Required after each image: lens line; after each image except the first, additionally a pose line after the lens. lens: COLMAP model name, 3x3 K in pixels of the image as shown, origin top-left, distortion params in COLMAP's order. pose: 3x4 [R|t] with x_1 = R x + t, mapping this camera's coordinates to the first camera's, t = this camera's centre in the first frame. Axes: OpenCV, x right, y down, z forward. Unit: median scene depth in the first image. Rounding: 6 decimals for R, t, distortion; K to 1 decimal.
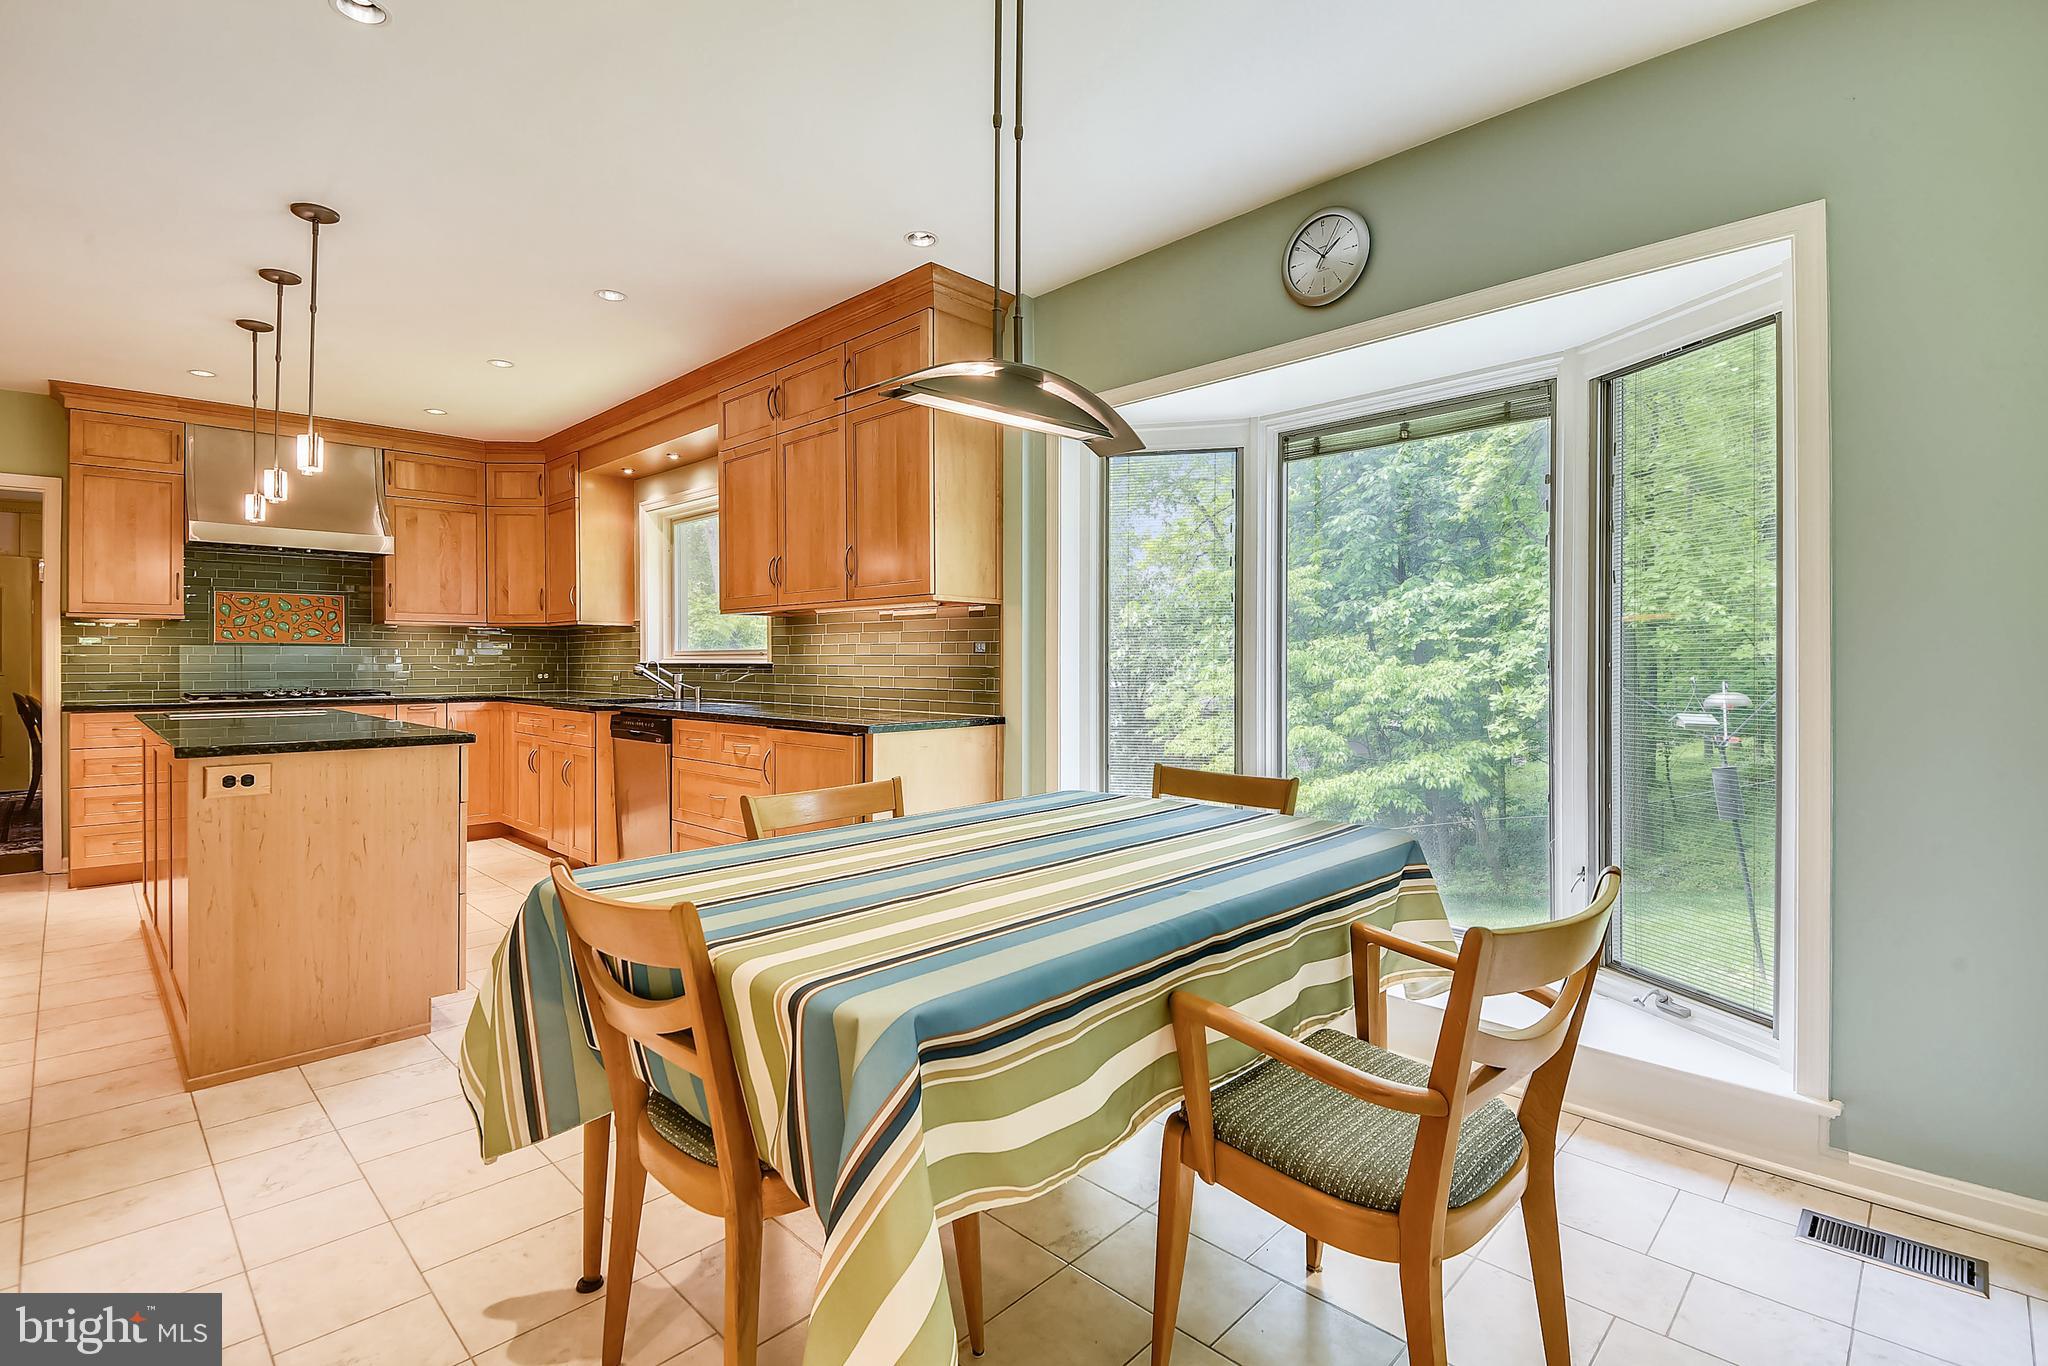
lens RADIAL K [[918.1, 0, 1039.4], [0, 918.1, 677.4], [0, 0, 1]] dist [0.048959, -0.034928]
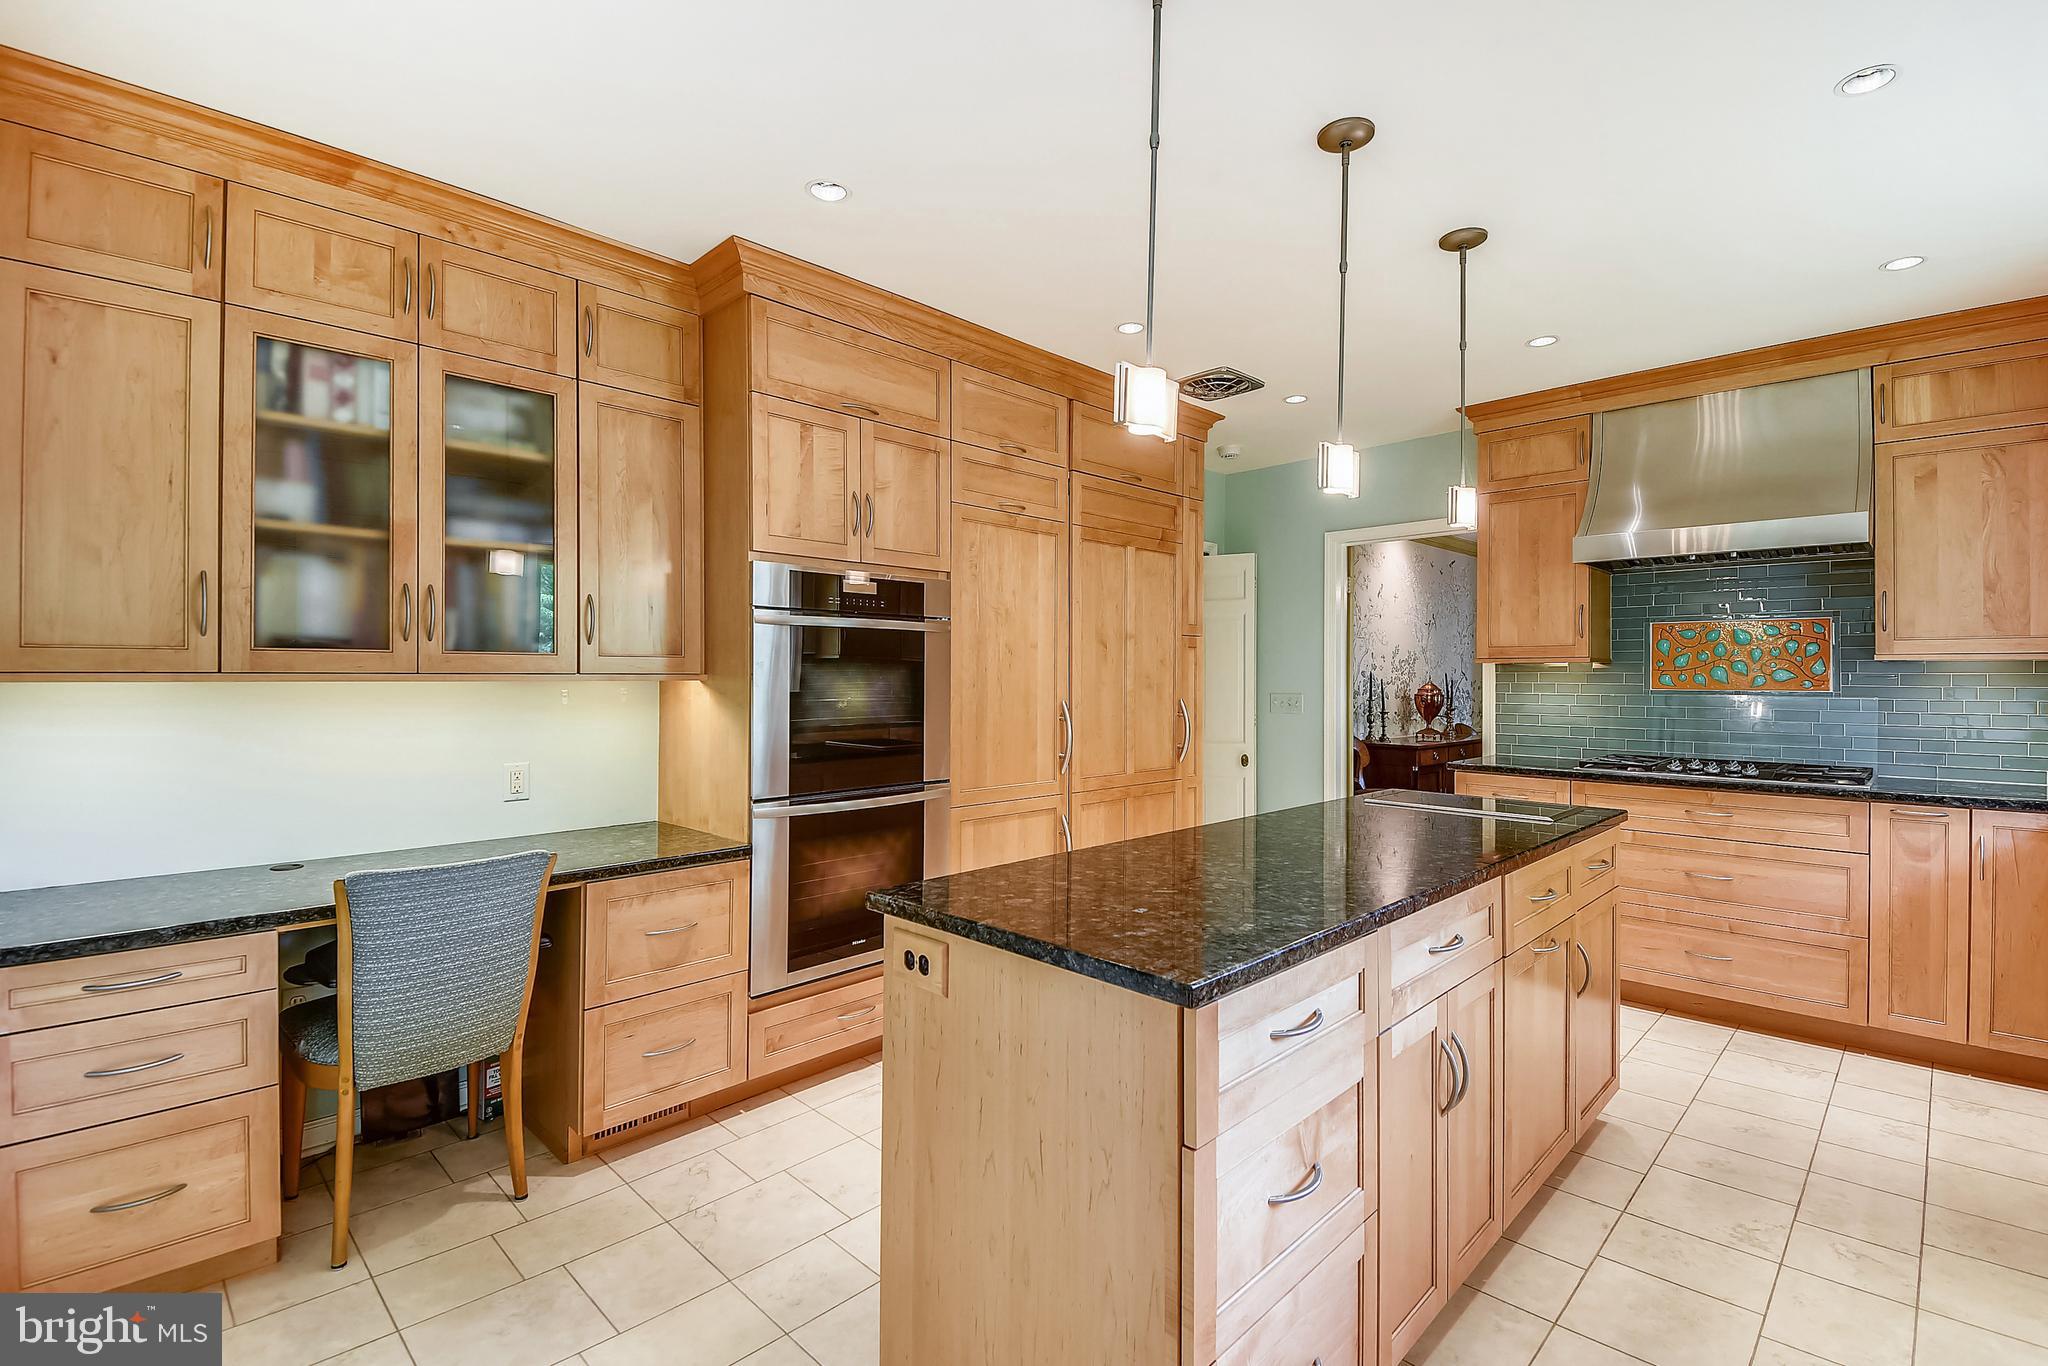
lens RADIAL K [[918.1, 0, 1039.4], [0, 918.1, 677.4], [0, 0, 1]] dist [0.048959, -0.034928]
pose [[0.000305, 0.005829, -0.999983, -0.108430], [-0.025097, 0.999668, 0.005819, -0.037022], [0.999685, 0.025095, 0.000451, 0.474110]]
